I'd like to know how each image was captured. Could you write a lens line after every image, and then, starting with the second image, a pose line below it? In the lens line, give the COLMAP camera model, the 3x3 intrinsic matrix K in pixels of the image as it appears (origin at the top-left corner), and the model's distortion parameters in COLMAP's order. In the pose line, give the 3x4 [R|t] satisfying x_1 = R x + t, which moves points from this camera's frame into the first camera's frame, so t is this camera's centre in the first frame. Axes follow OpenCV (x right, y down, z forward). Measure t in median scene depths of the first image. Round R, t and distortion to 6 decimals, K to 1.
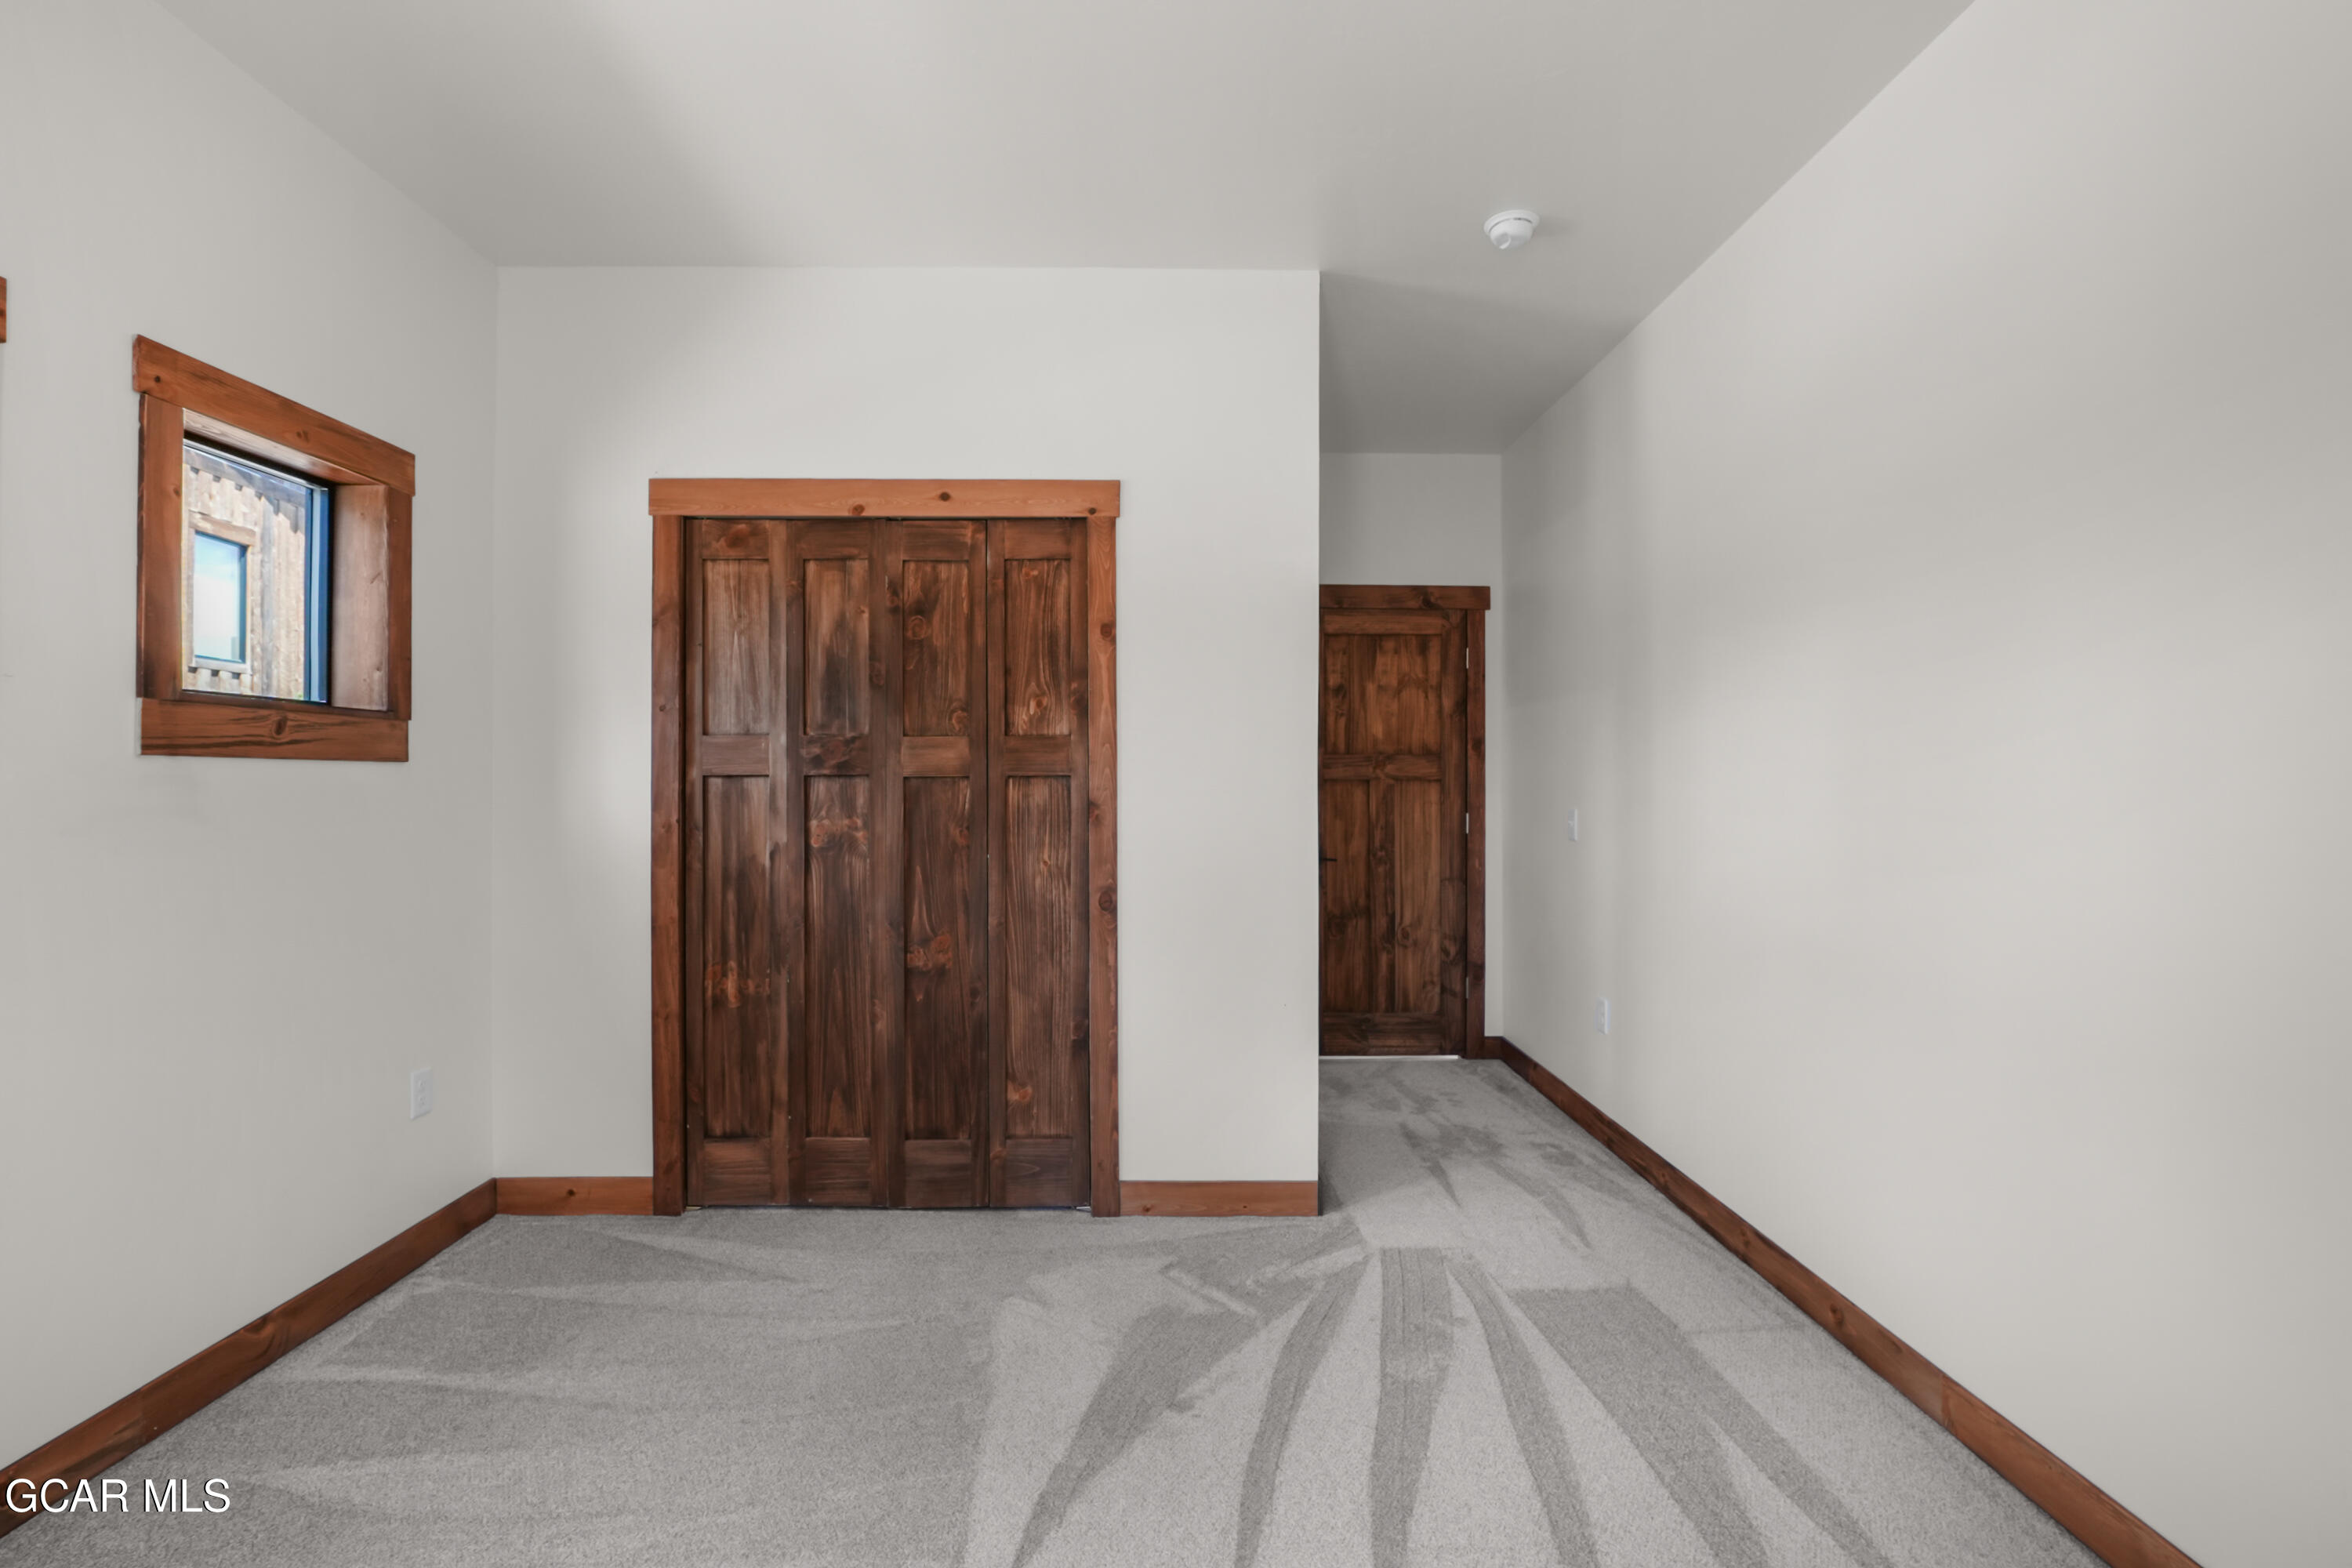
lens RADIAL K [[1067.9, 0, 1175.7], [0, 1067.9, 782.2], [0, 0, 1]] dist [-0.025773, 0.011489]
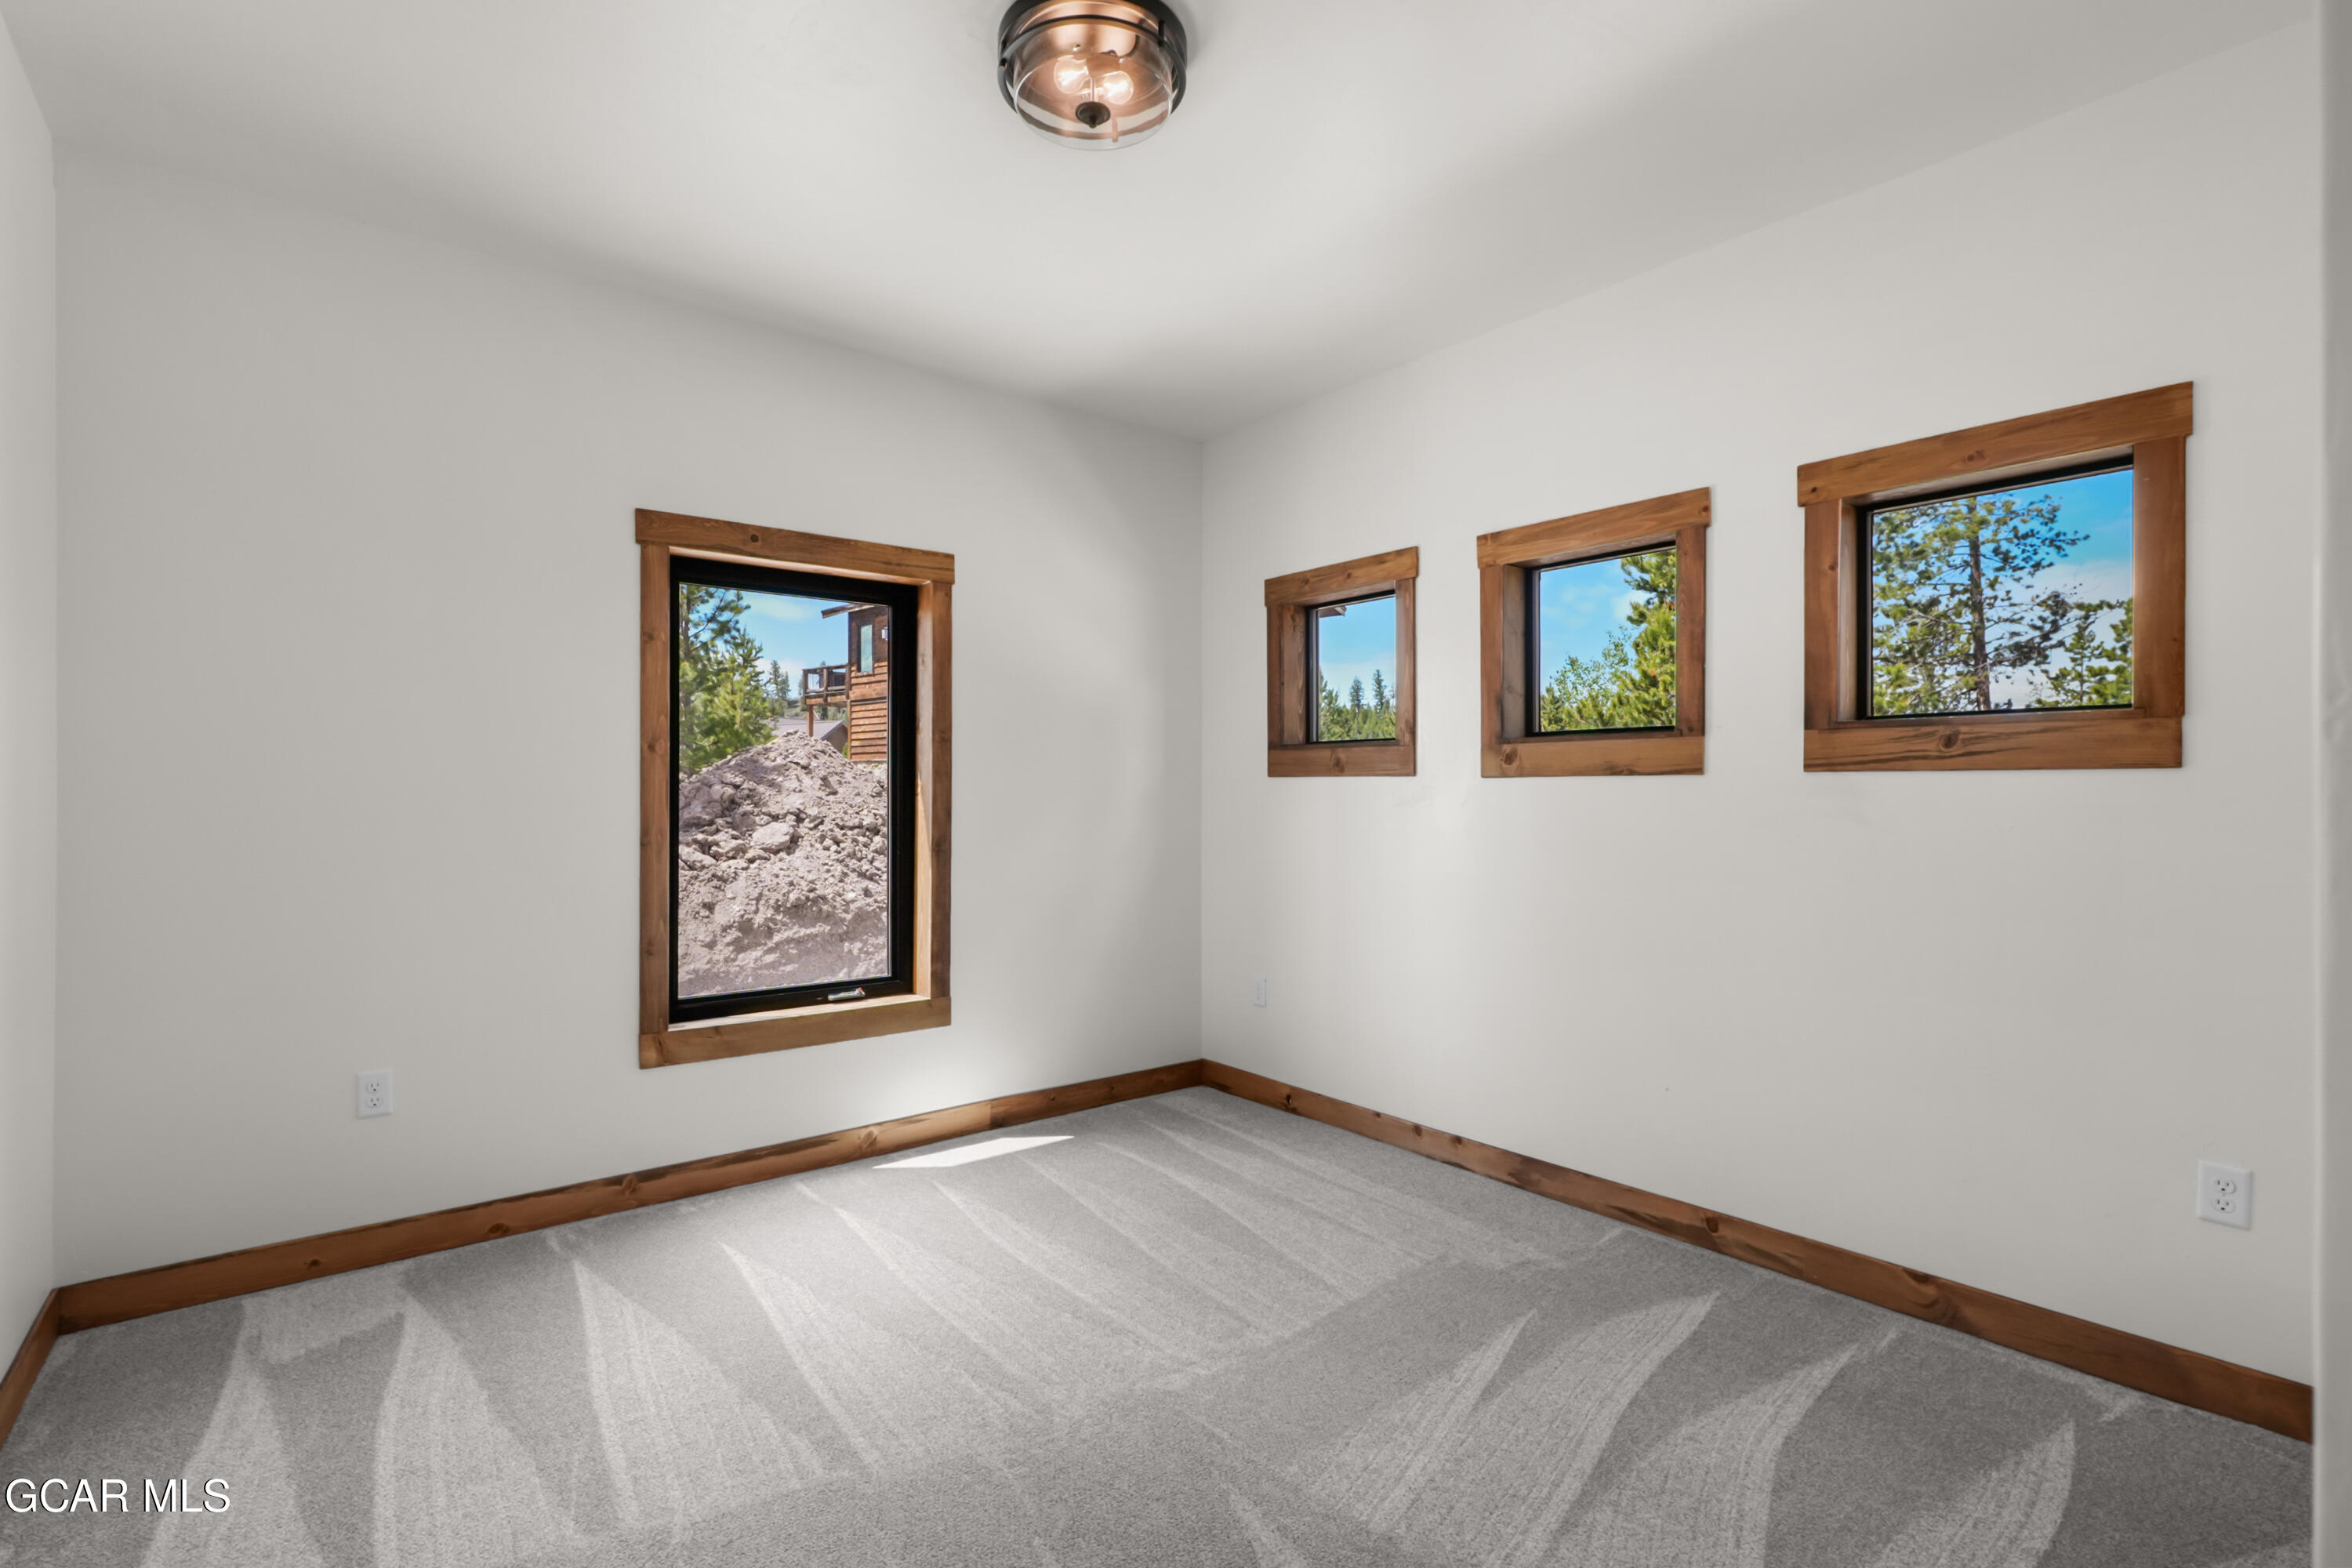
lens RADIAL K [[1067.9, 0, 1175.7], [0, 1067.9, 782.2], [0, 0, 1]] dist [-0.025773, 0.011489]
pose [[-0.784053, -0.005069, -0.620673, 0.321854], [-0.001312, 0.999978, -0.006510, -0.001628], [0.620692, -0.004290, -0.784042, 1.000484]]
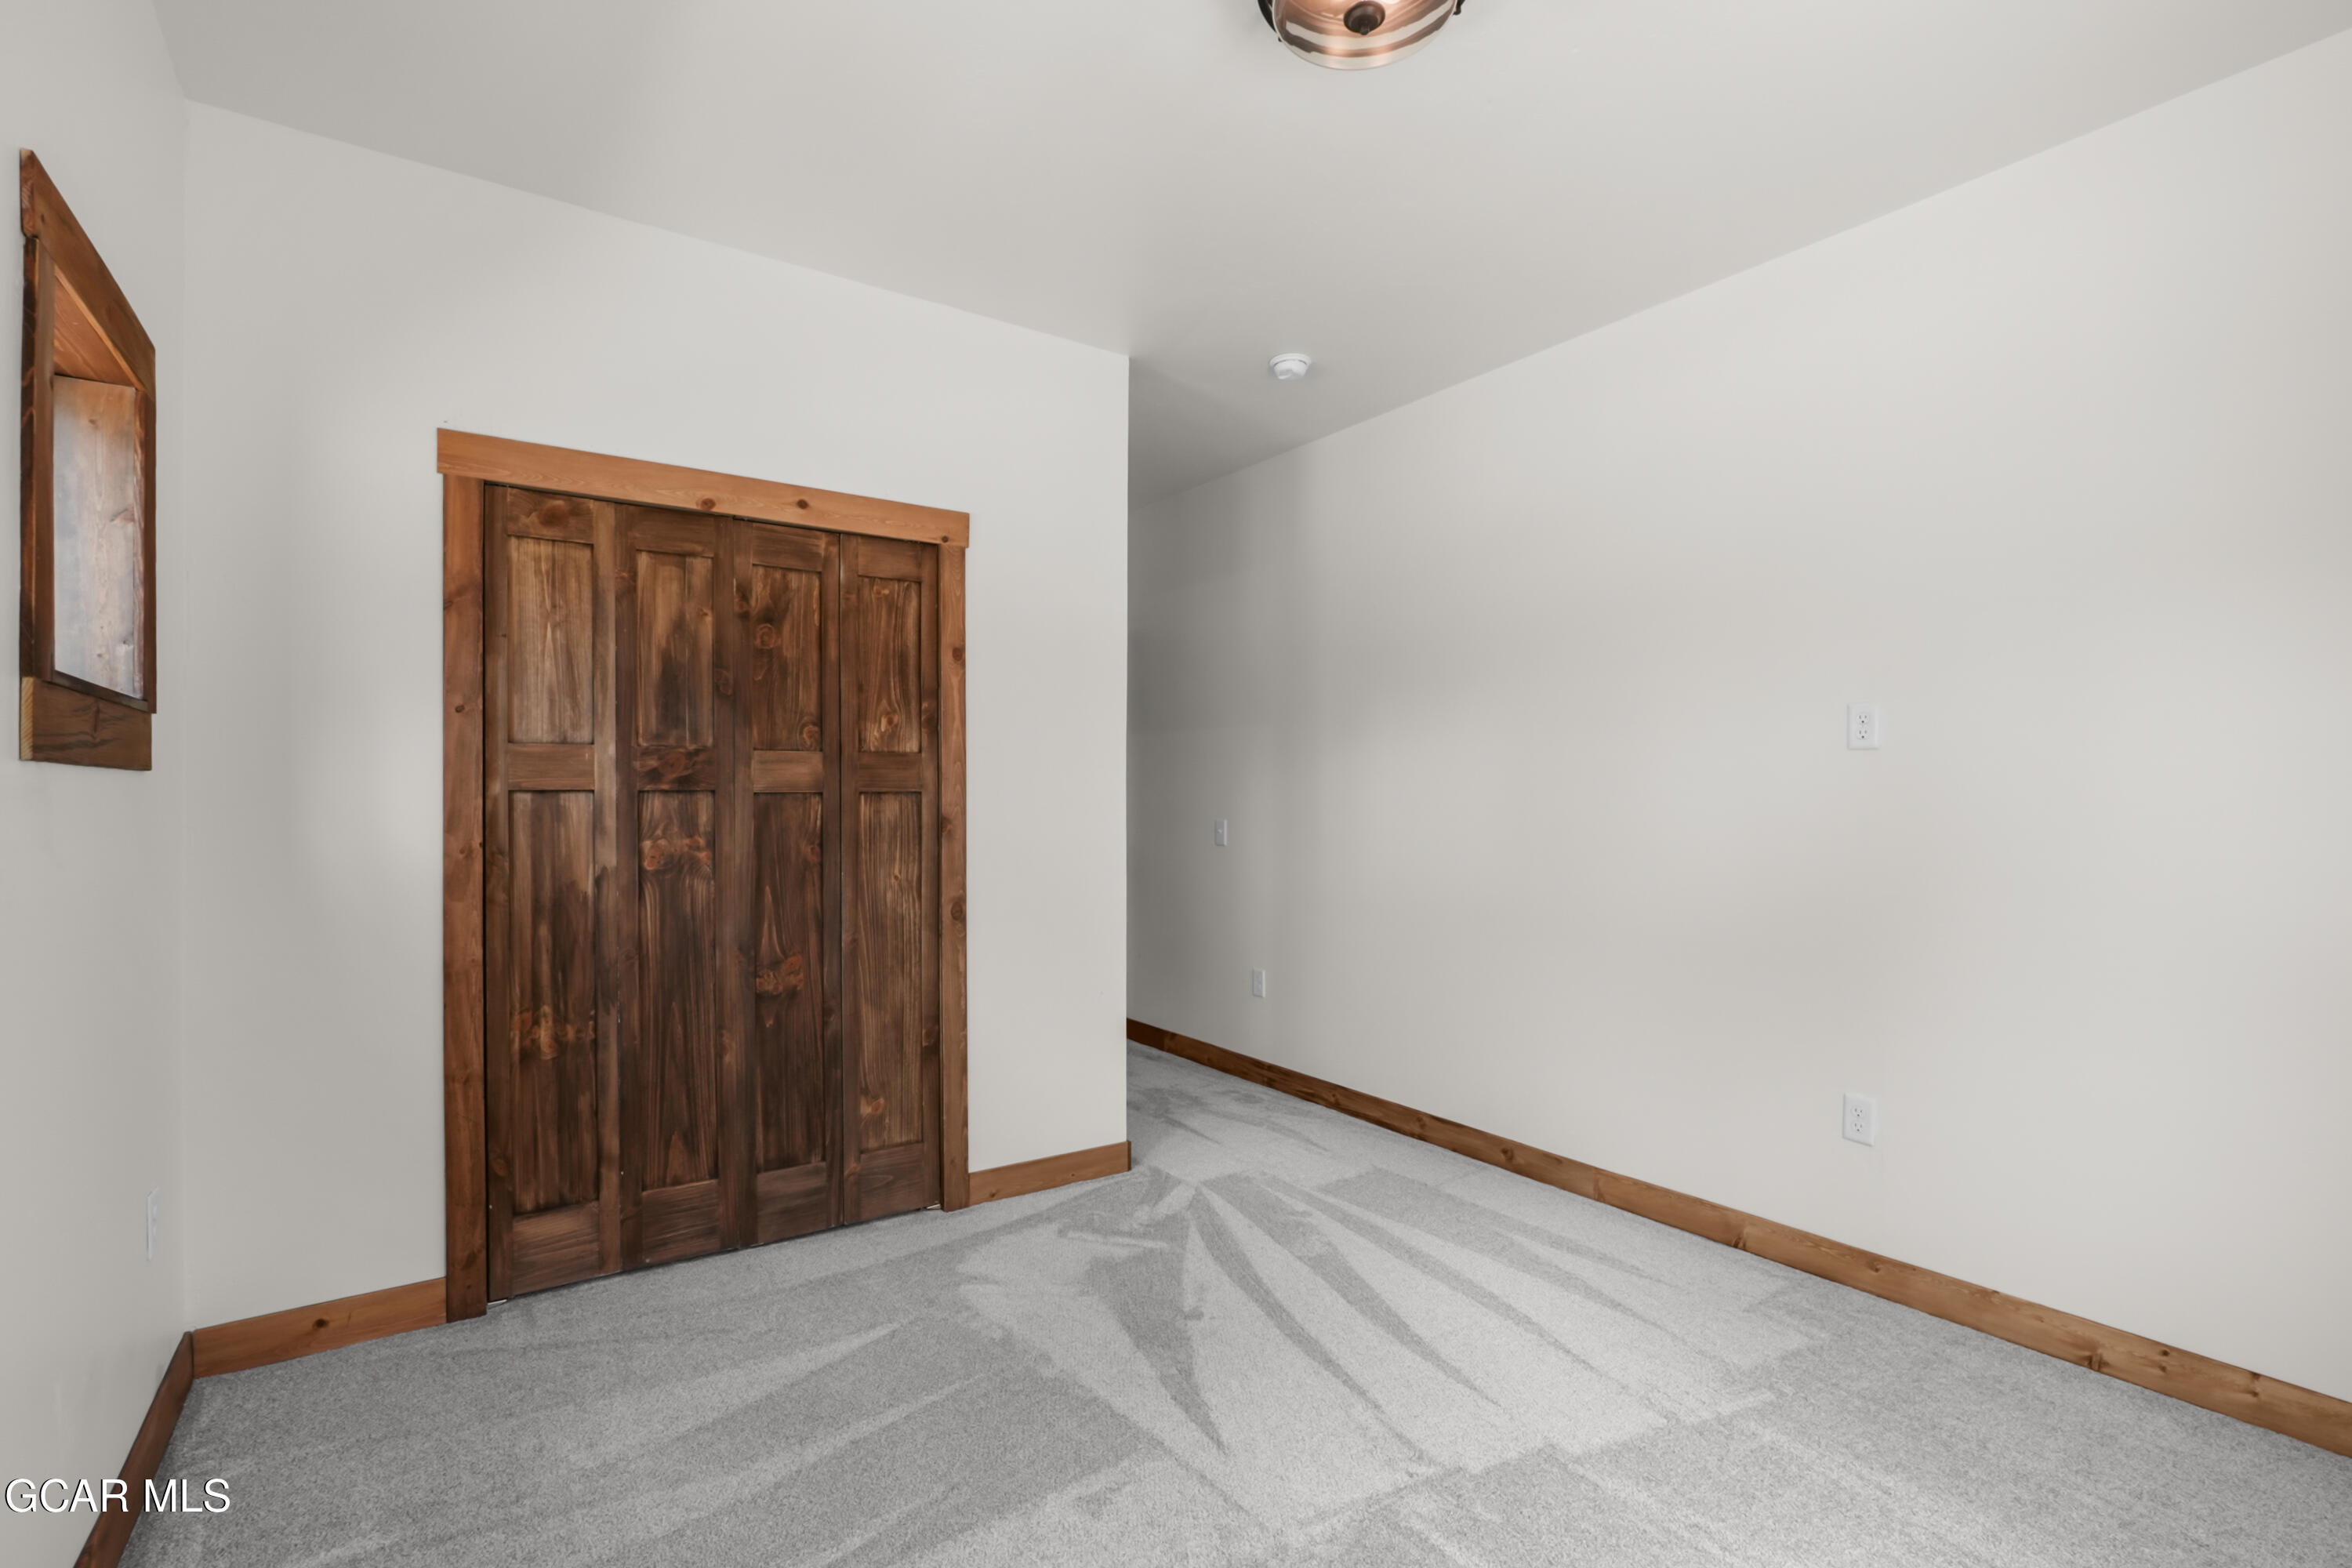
lens RADIAL K [[1062.6, 0, 1173.6], [0, 1062.6, 804.4], [0, 0, 1]] dist [-0.027202, 0.012064]
pose [[0.835655, -0.002959, 0.549247, -0.462066], [-0.000890, 0.999977, 0.006742, -0.001173], [-0.549254, -0.006123, 0.835633, 0.006818]]
